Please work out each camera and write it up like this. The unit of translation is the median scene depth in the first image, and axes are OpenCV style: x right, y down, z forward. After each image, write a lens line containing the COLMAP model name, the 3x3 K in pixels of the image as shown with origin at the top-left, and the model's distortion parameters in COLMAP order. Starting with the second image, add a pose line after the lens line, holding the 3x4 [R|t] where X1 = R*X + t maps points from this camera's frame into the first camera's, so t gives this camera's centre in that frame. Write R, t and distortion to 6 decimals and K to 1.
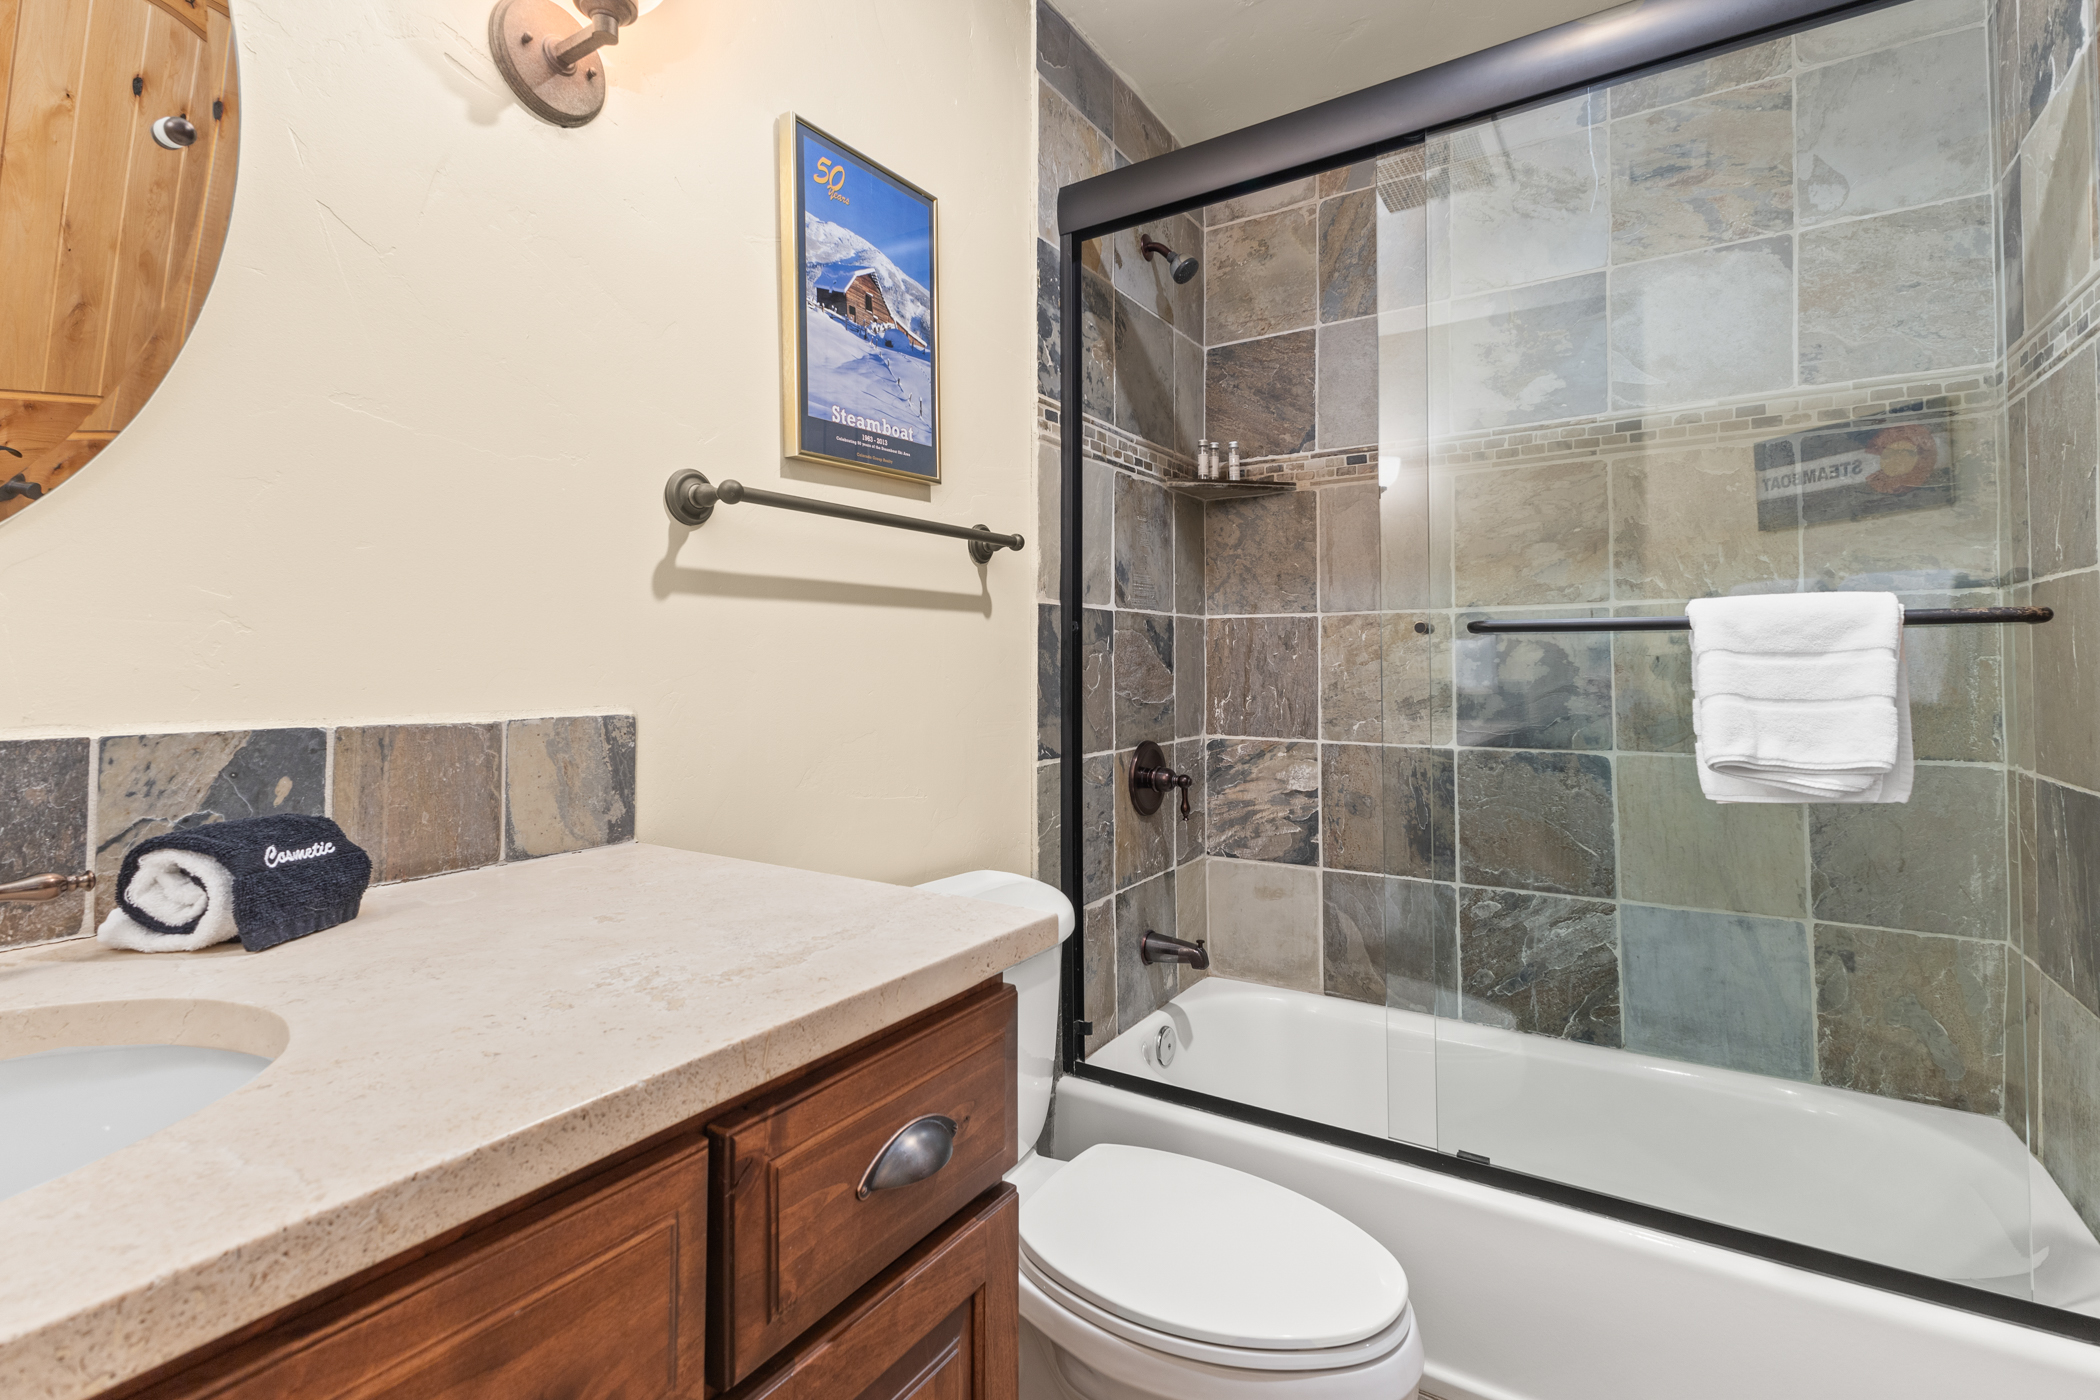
lens RADIAL K [[961.1, 0, 1052.0], [0, 961.1, 658.2], [0, 0, 1]] dist [0.003549, 0.000181]
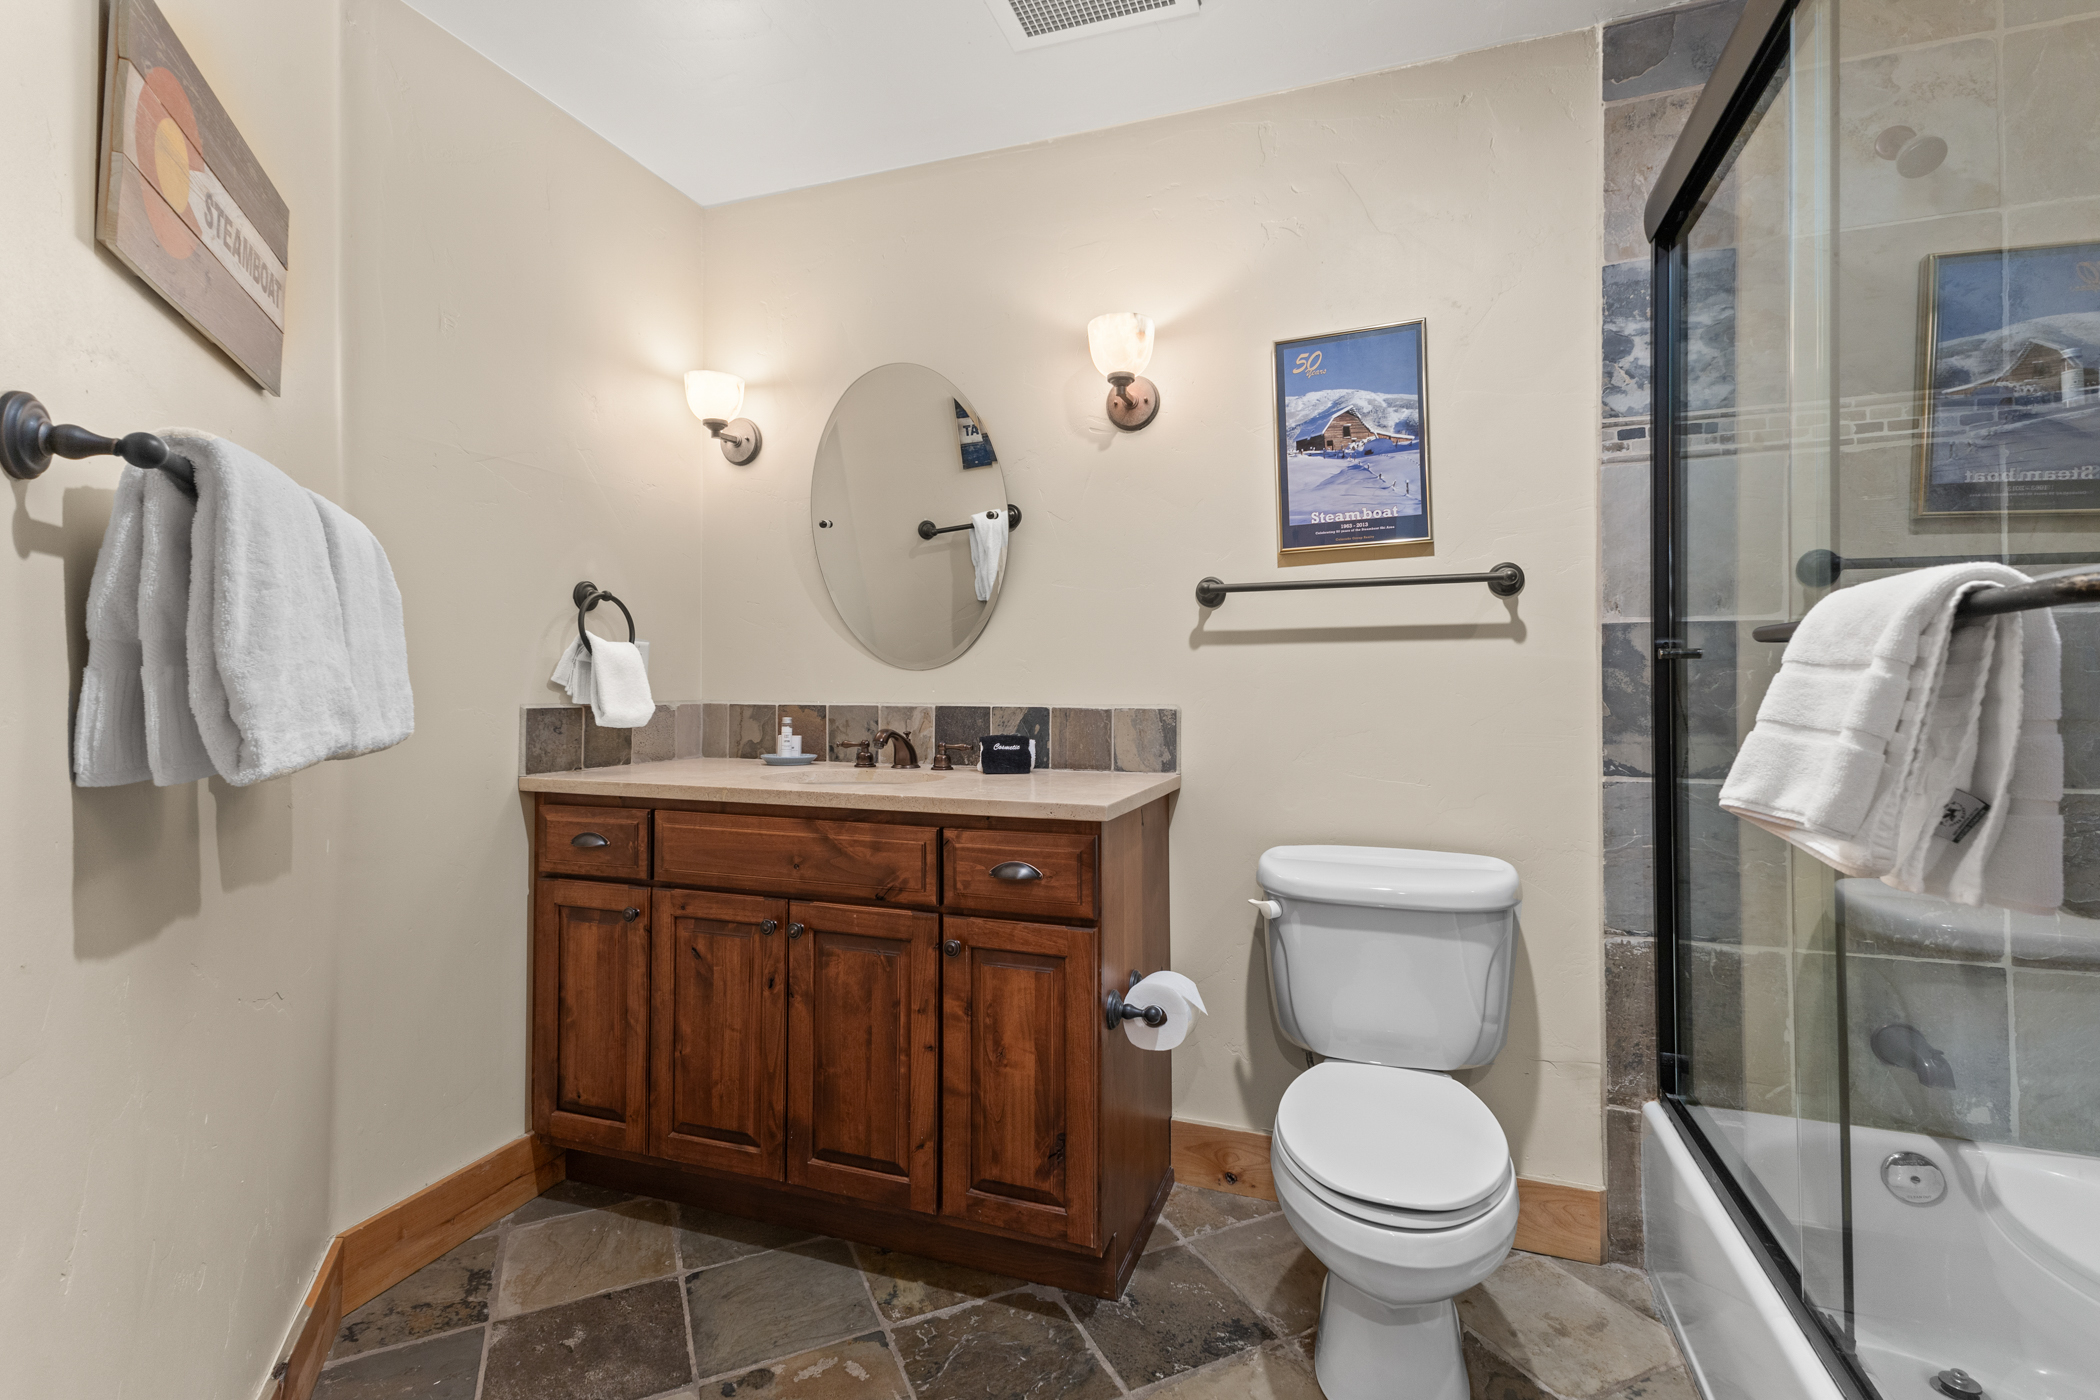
lens RADIAL K [[948.0, 0, 1050.0], [0, 948.0, 700.0], [0, 0, 1]] dist [0.000374, 0.000011]
pose [[0.220429, 0.015041, -0.975287, 1.087474], [0.007765, 0.999822, 0.017175, 0.003468], [0.975372, -0.011359, 0.220273, 0.249353]]
